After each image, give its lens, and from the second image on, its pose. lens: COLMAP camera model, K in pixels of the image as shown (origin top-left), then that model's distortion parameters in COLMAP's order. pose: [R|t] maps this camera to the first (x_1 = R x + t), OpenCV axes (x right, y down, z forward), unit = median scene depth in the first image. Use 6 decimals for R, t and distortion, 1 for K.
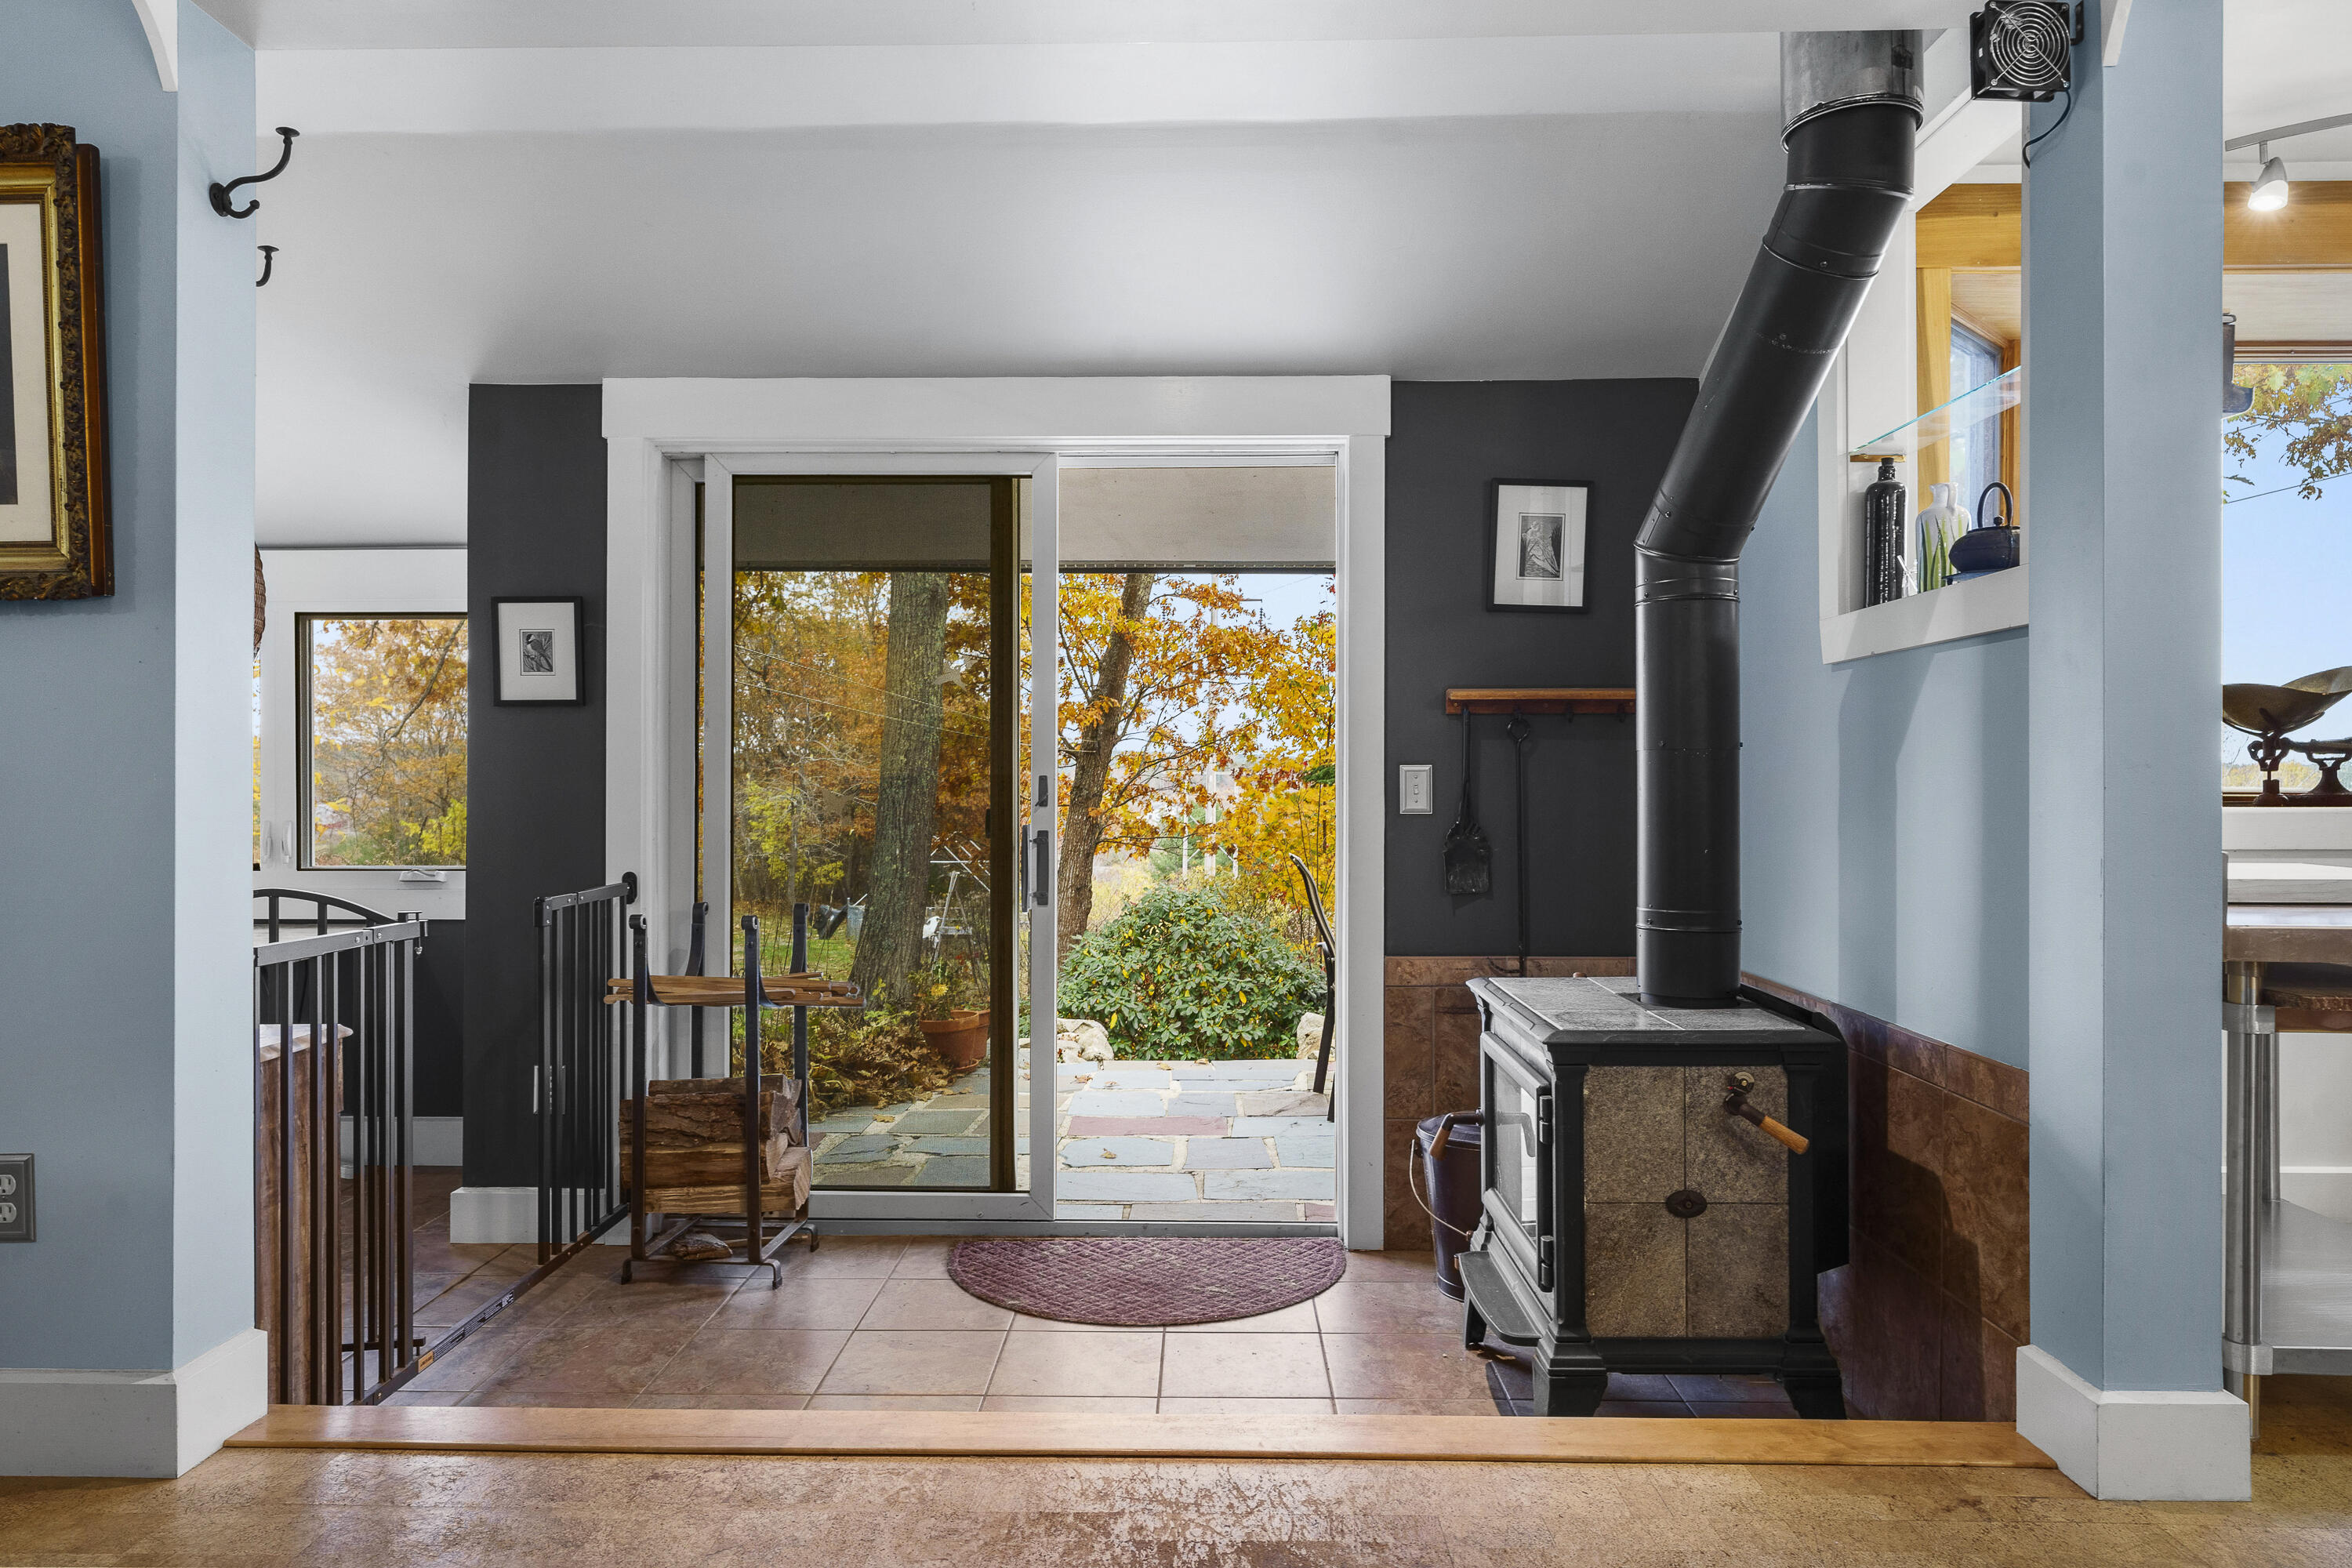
lens RADIAL K [[1477.5, 0, 1176.0], [0, 1477.5, 784.0], [0, 0, 1]] dist [-0.003858, -0.002084]
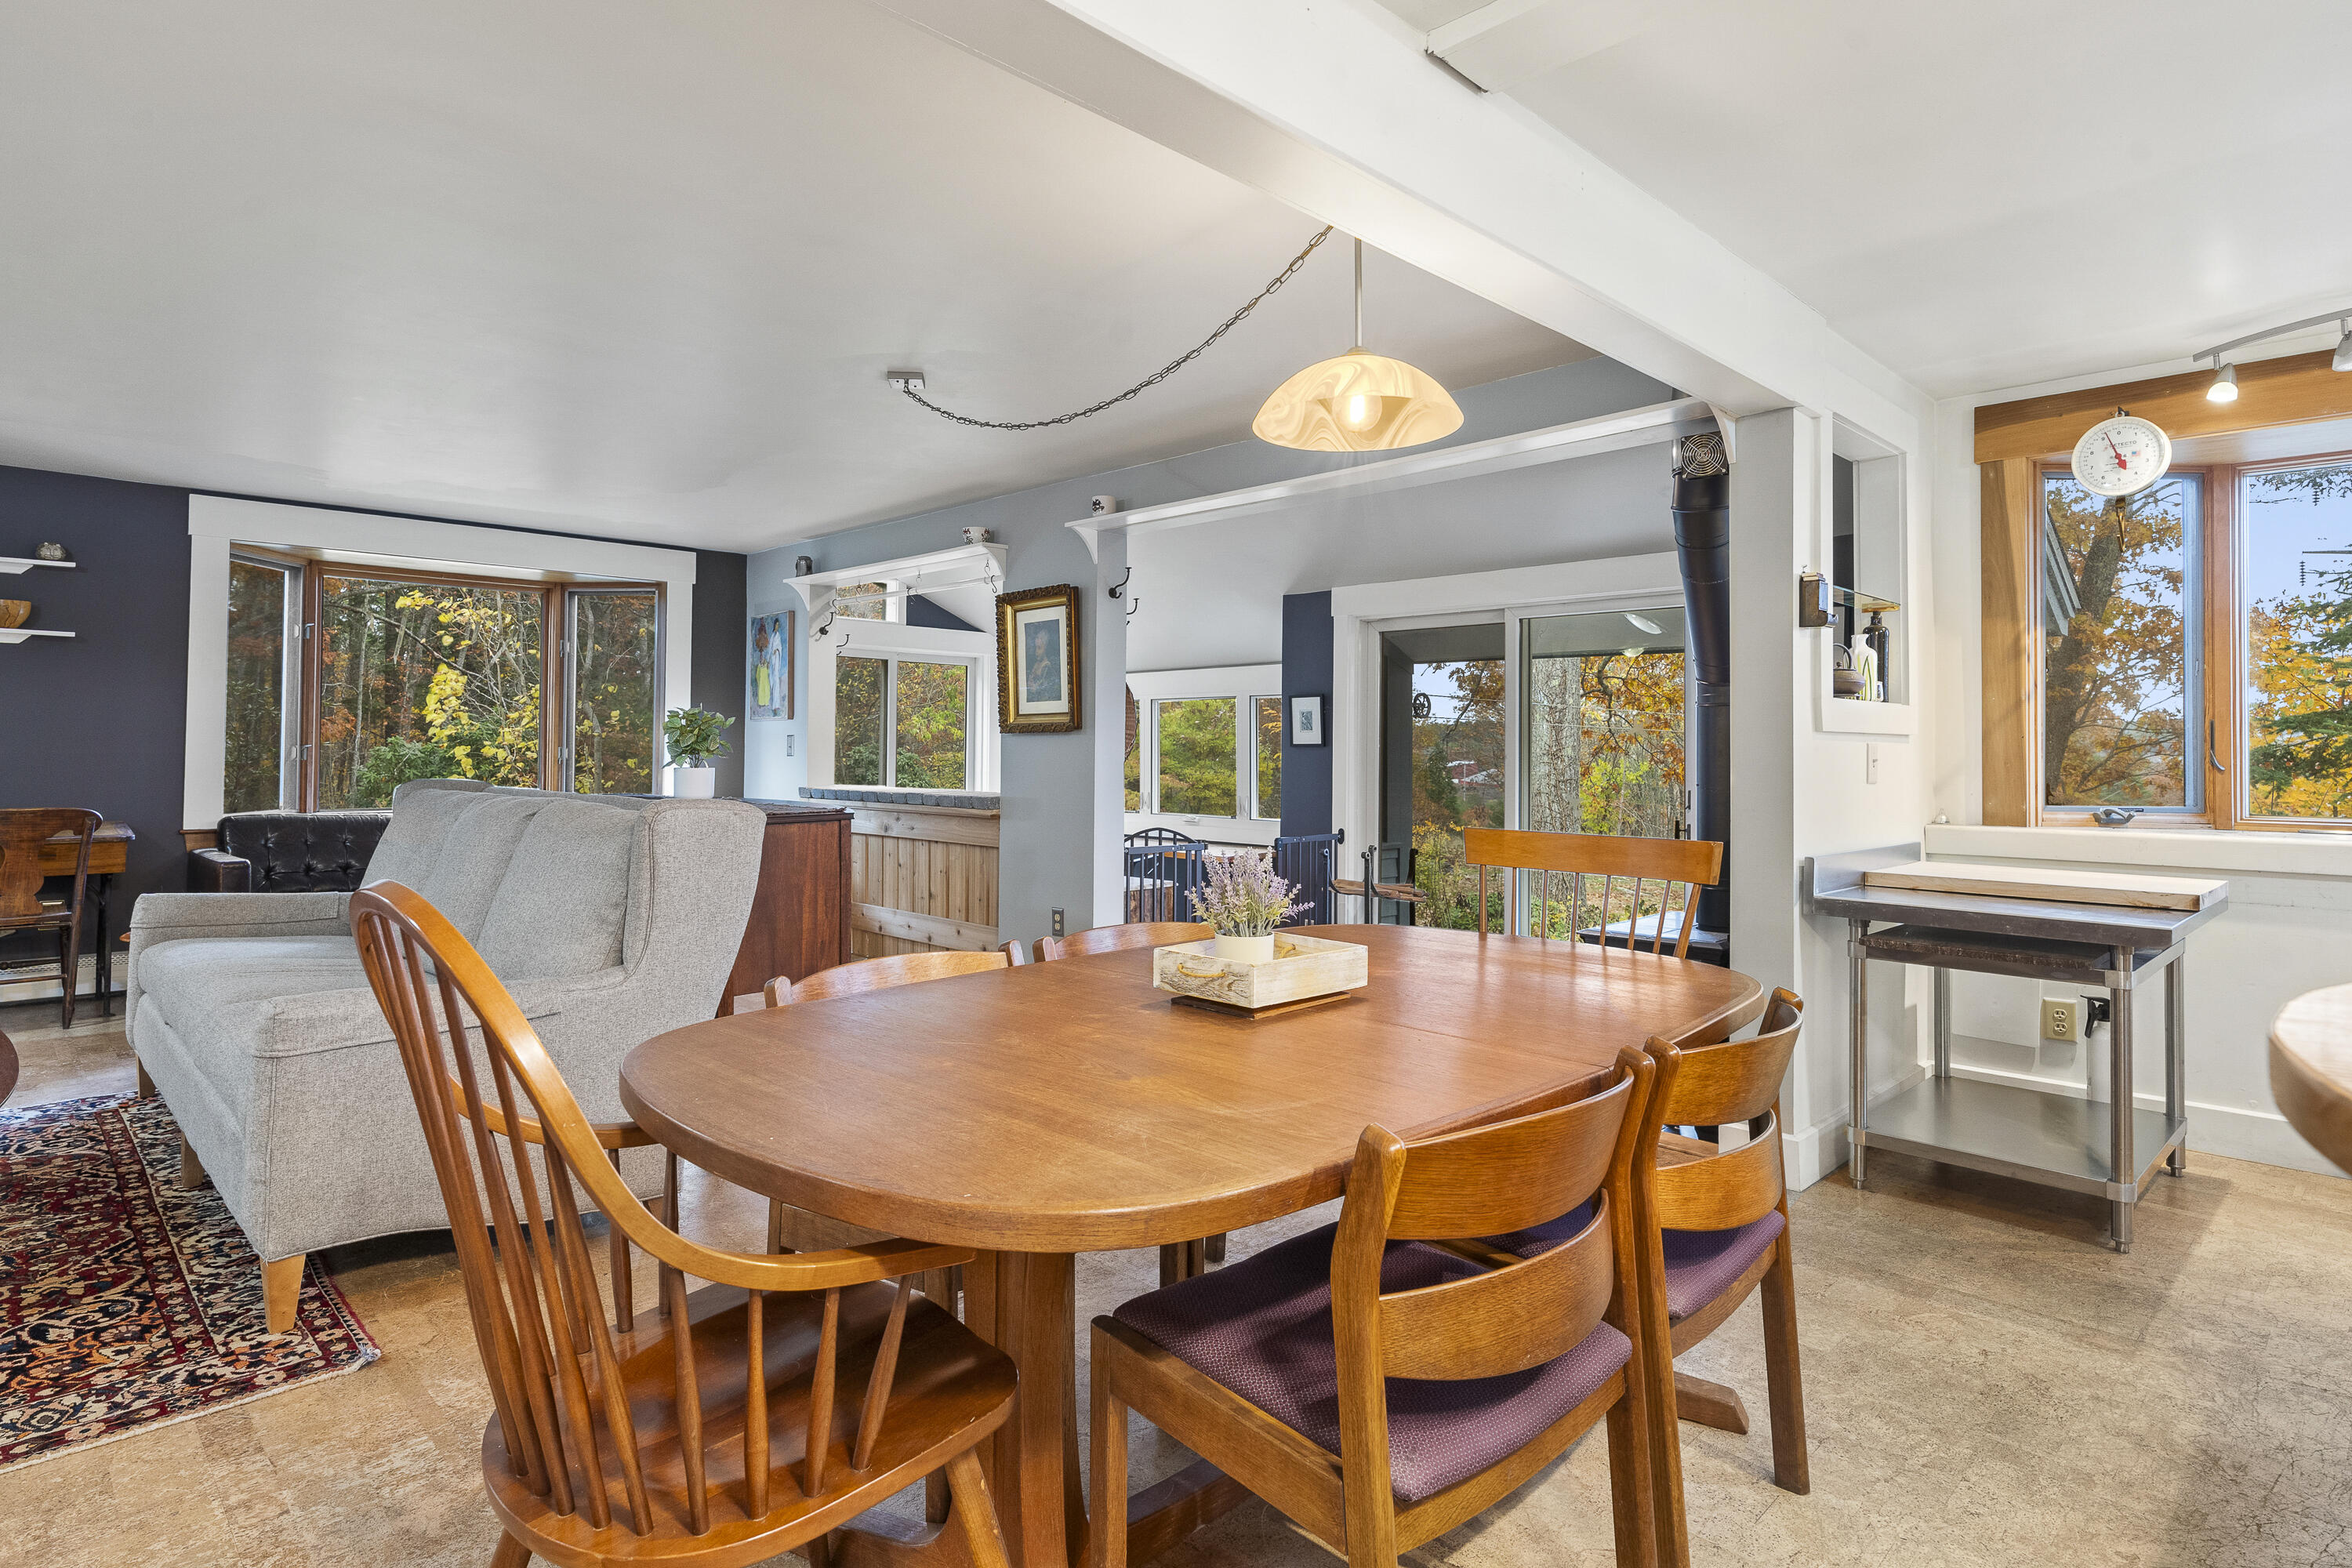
lens RADIAL K [[1247.8, 0, 1178.4], [0, 1247.8, 734.0], [0, 0, 1]] dist [-0.003413, 0.000356]
pose [[0.712508, -0.003478, -0.701656, 0.688200], [-0.008104, 0.999880, -0.013186, -0.046519], [0.701618, 0.015081, 0.712394, -0.393497]]
